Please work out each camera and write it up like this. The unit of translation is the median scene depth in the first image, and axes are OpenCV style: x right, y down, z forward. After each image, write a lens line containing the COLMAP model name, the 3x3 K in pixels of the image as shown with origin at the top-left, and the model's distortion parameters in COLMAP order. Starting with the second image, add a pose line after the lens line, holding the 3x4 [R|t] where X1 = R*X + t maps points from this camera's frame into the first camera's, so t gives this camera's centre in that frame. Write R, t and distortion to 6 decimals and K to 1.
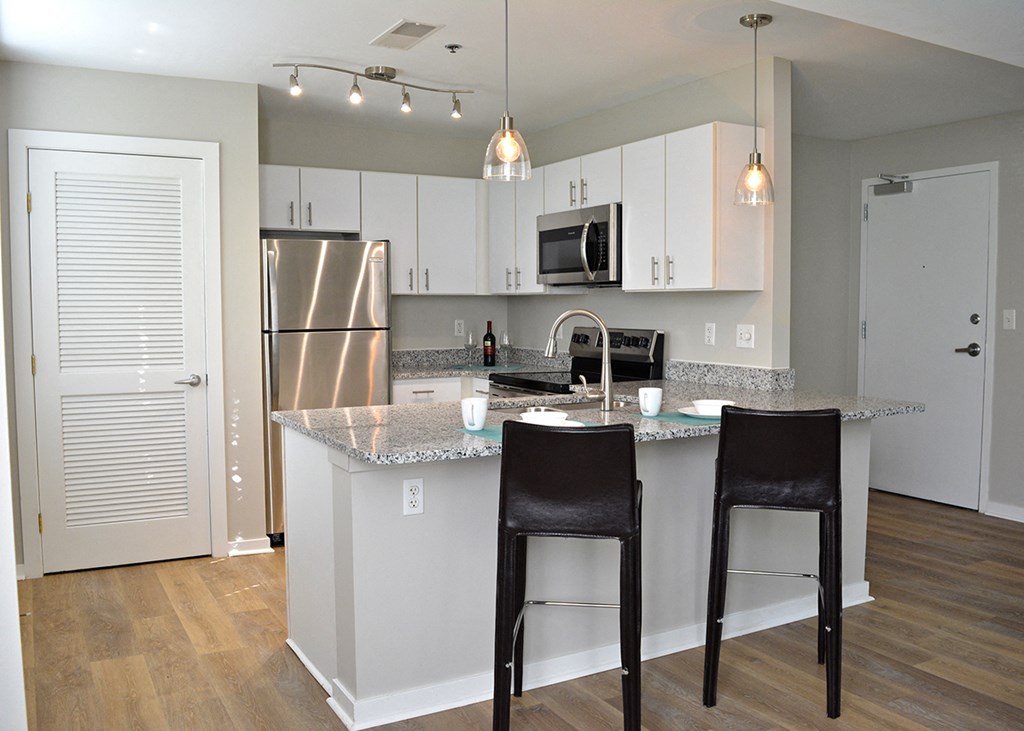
lens RADIAL K [[900.2, 0, 512.0], [0, 900.2, 365.5], [0, 0, 1]] dist [-0.002368, -0.002377]
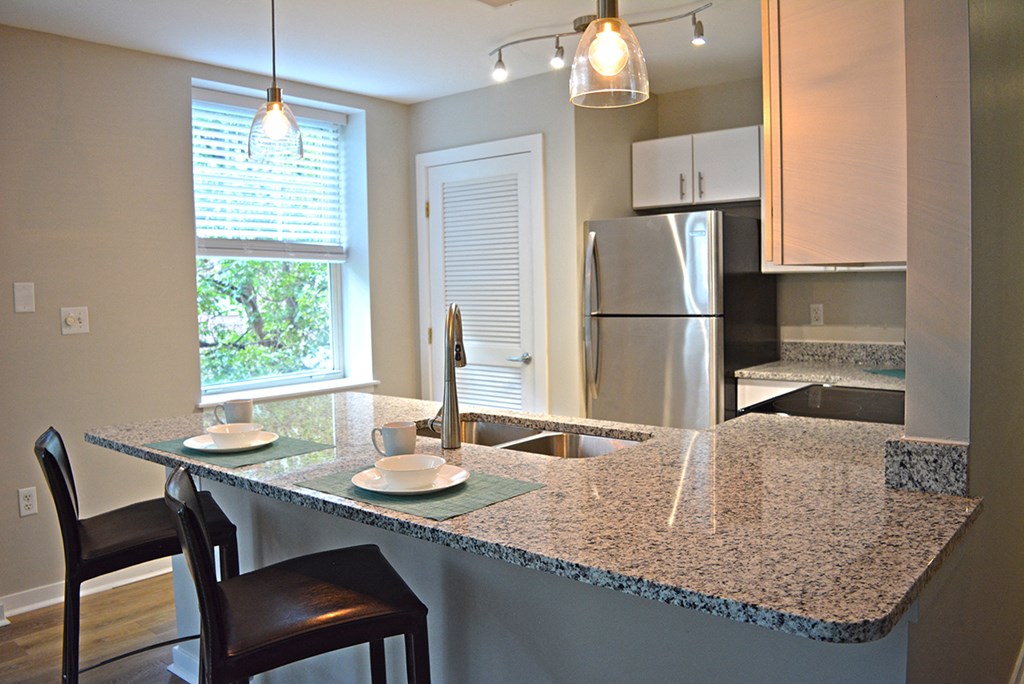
lens RADIAL K [[833.4, 0, 512.0], [0, 833.4, 342.0], [0, 0, 1]] dist [-0.011631, -0.003278]
pose [[0.379204, 0.064454, -0.923066, 0.548023], [-0.043921, 0.997700, 0.051623, -0.053780], [0.924270, 0.020966, 0.381163, 0.591660]]
